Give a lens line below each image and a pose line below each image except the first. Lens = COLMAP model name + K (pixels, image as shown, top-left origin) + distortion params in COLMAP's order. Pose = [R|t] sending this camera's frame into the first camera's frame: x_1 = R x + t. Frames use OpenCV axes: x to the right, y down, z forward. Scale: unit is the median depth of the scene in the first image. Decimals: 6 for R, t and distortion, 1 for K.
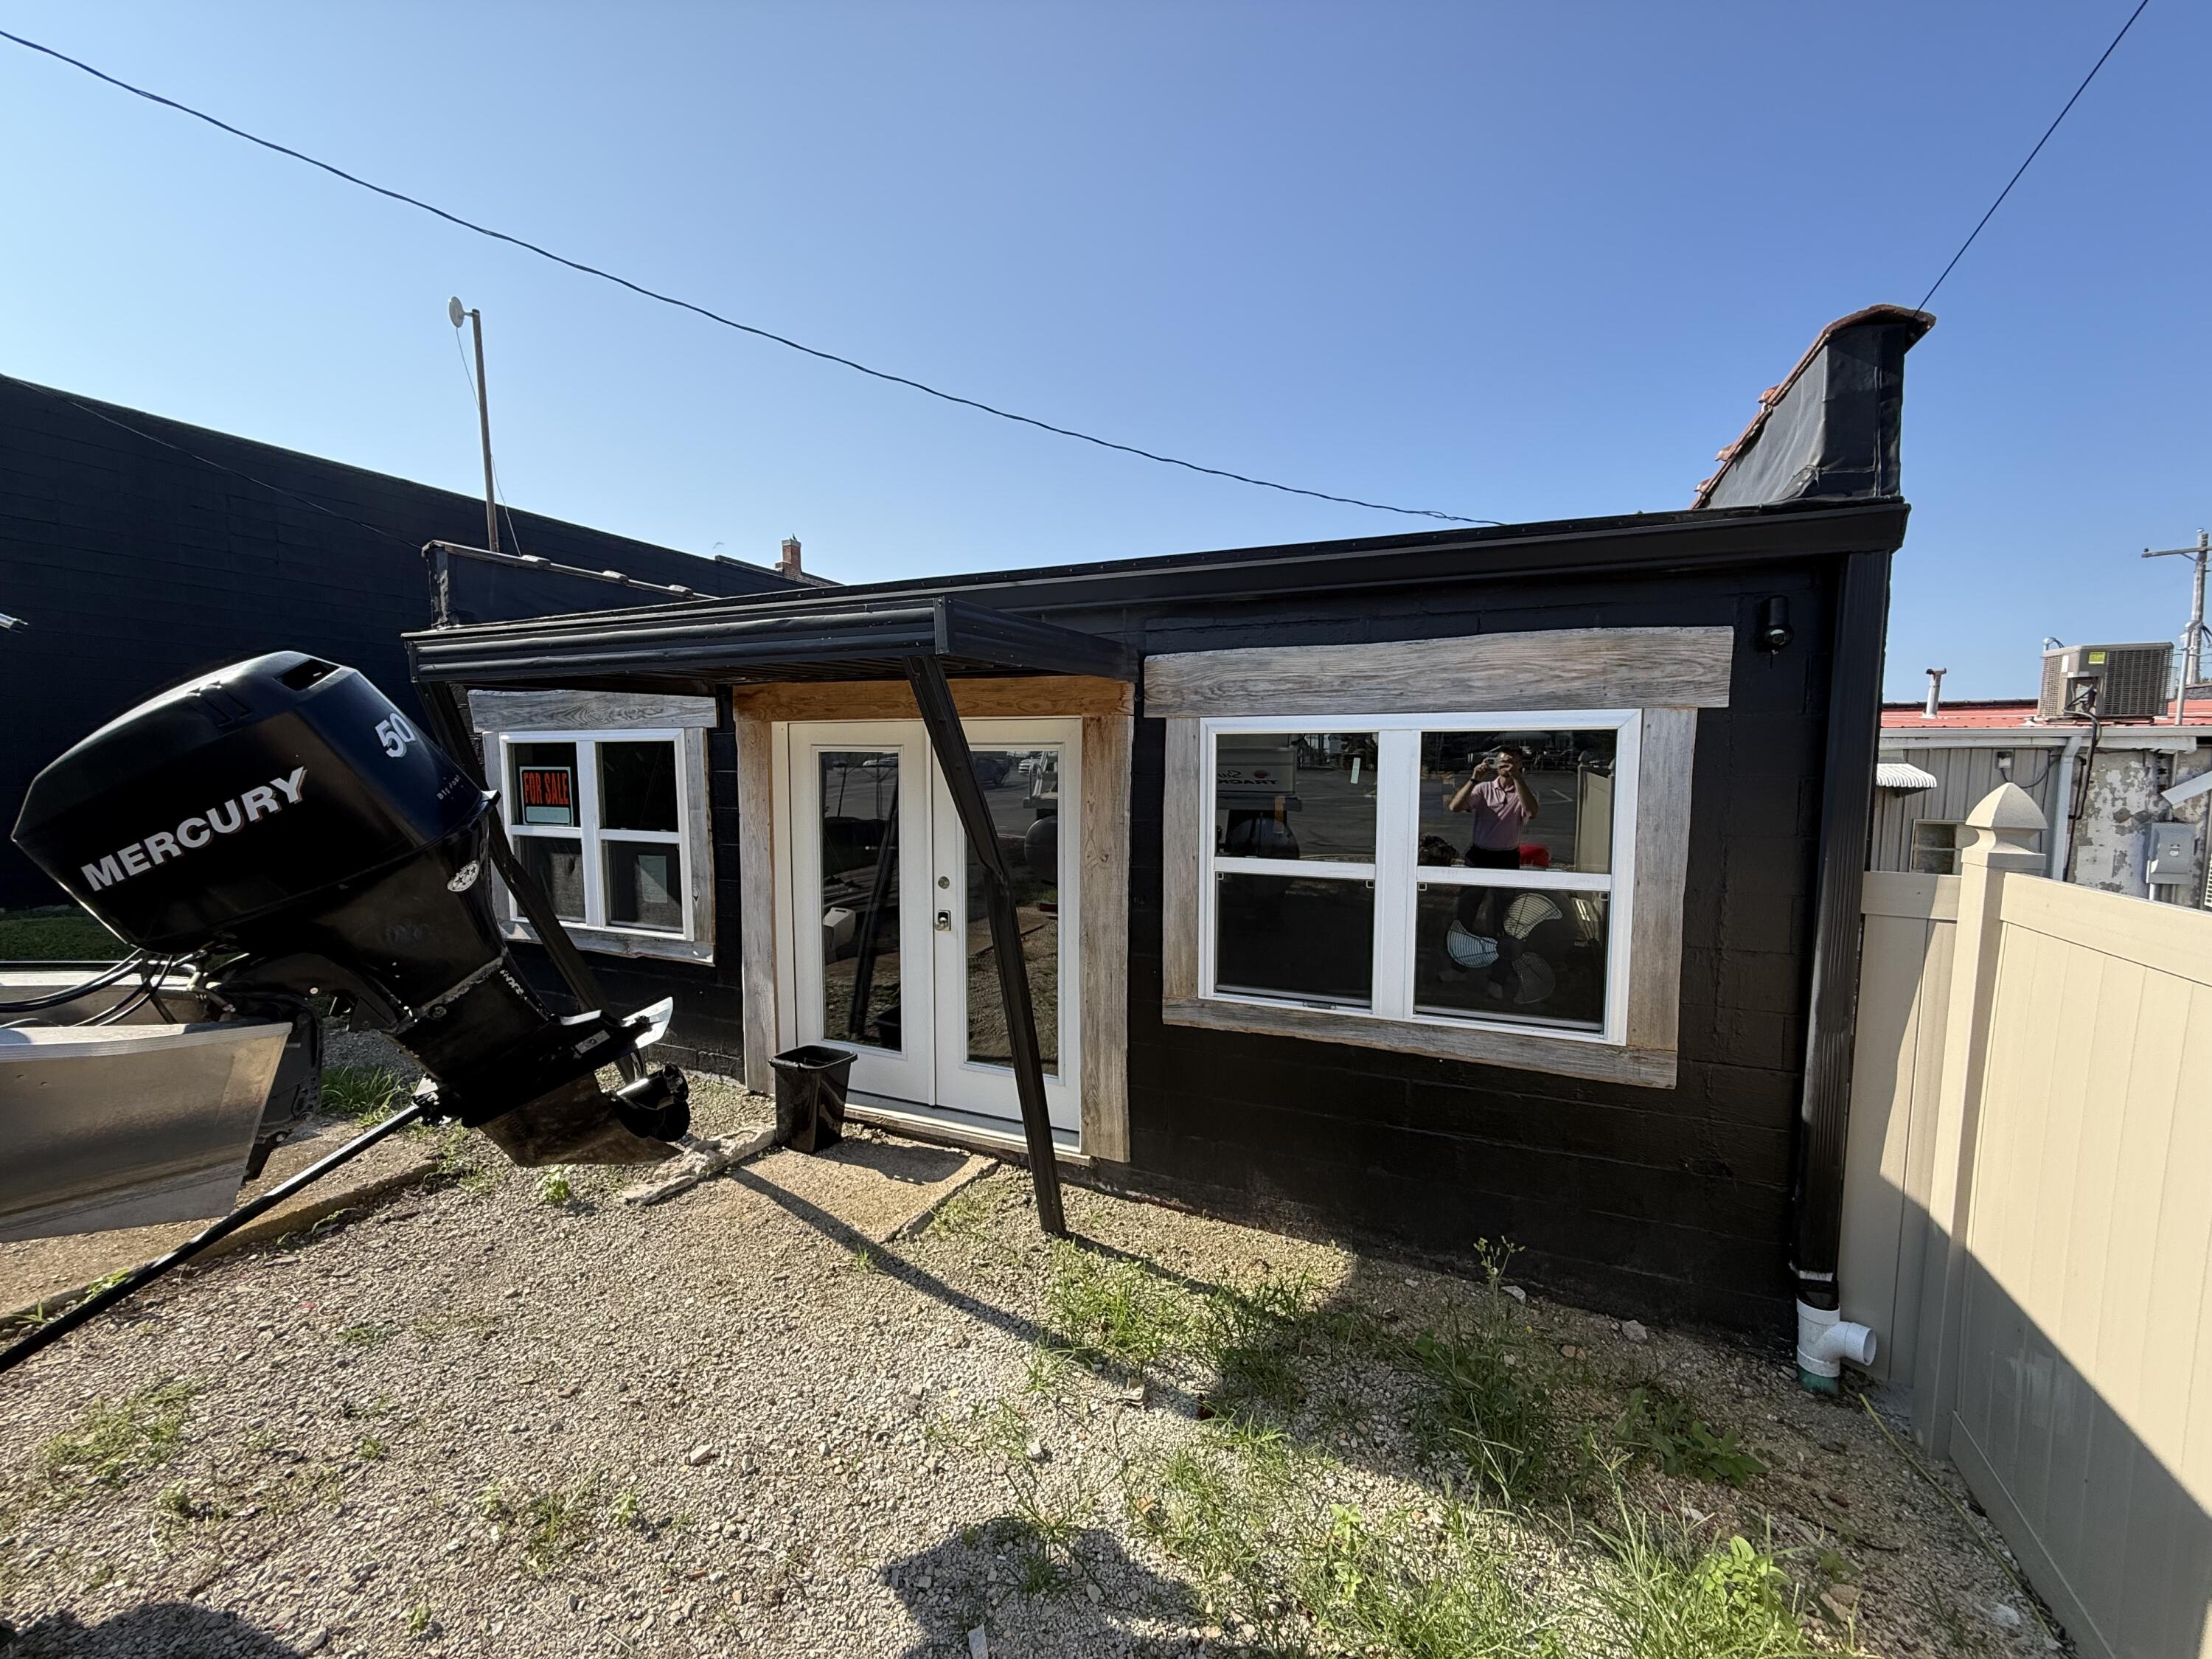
lens RADIAL K [[882.6, 0, 1106.6], [0, 882.6, 830.2], [0, 0, 1]] dist [-0.001546, 0.000045]
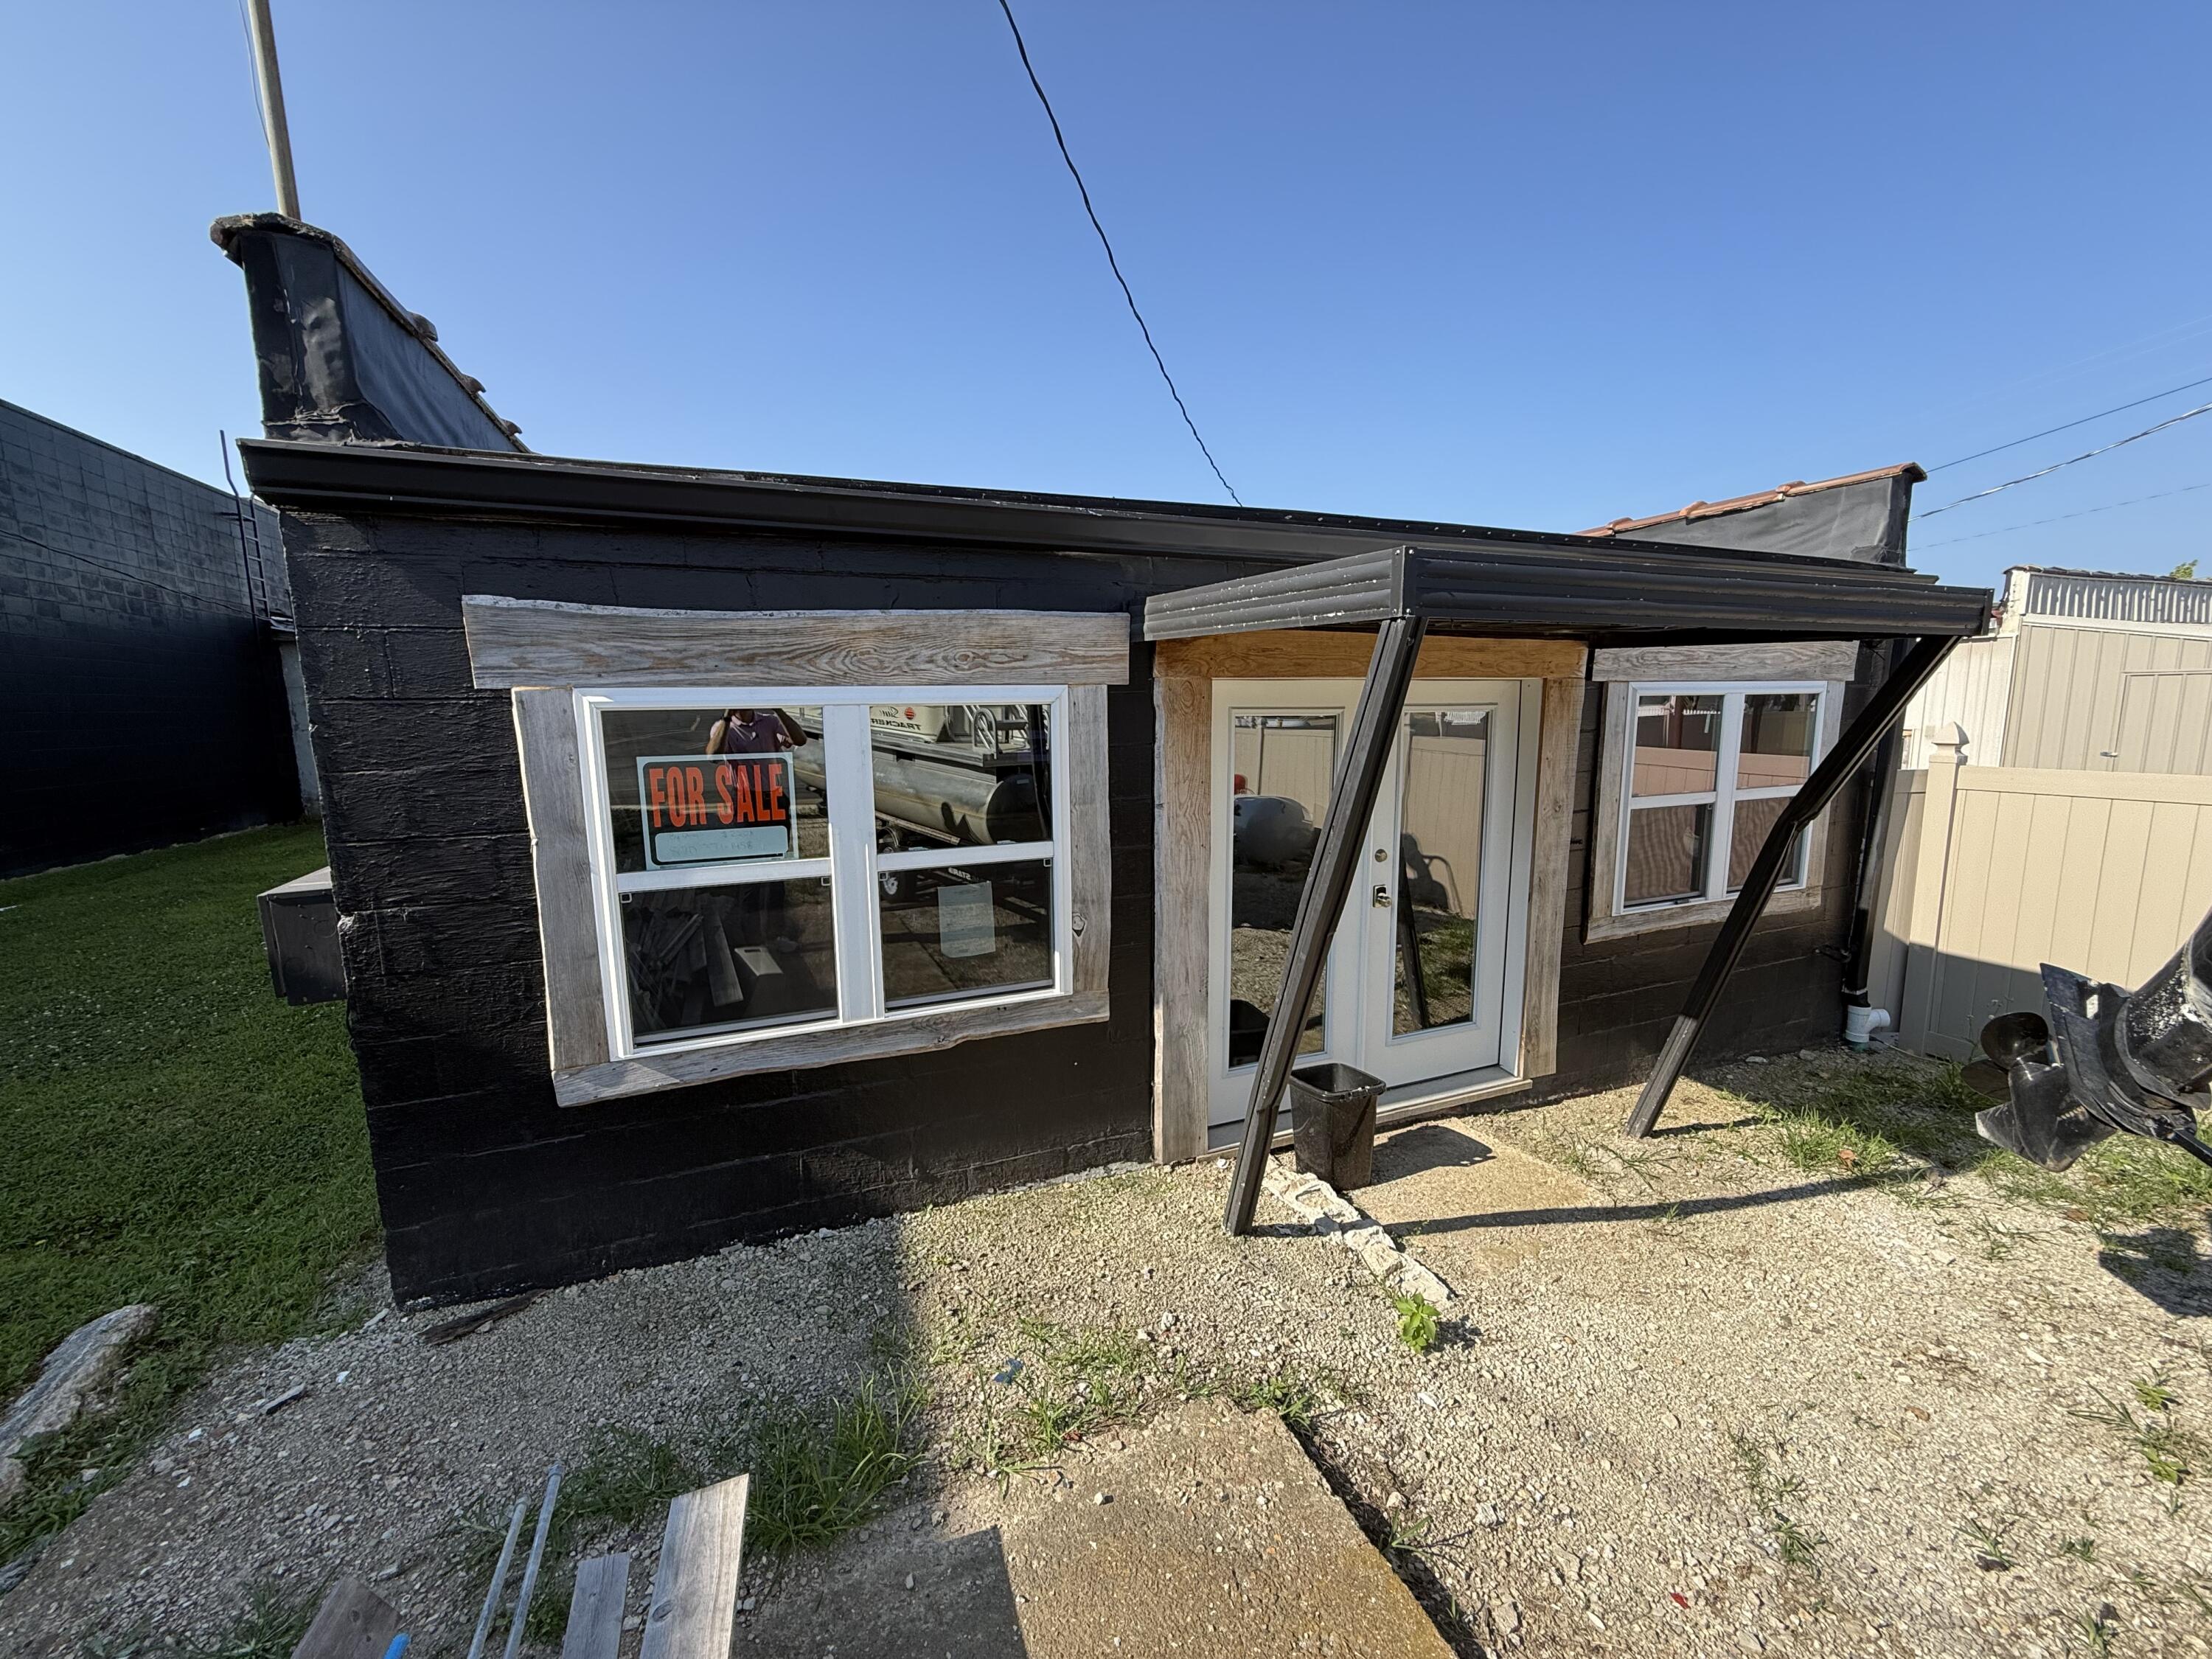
lens RADIAL K [[882.6, 0, 1105.6], [0, 882.6, 826.2], [0, 0, 1]] dist [-0.001546, 0.000045]
pose [[0.694544, -0.111441, 0.710767, -1.098522], [0.067894, 0.993674, 0.089454, -0.077894], [-0.716240, -0.013873, 0.697717, 0.591331]]
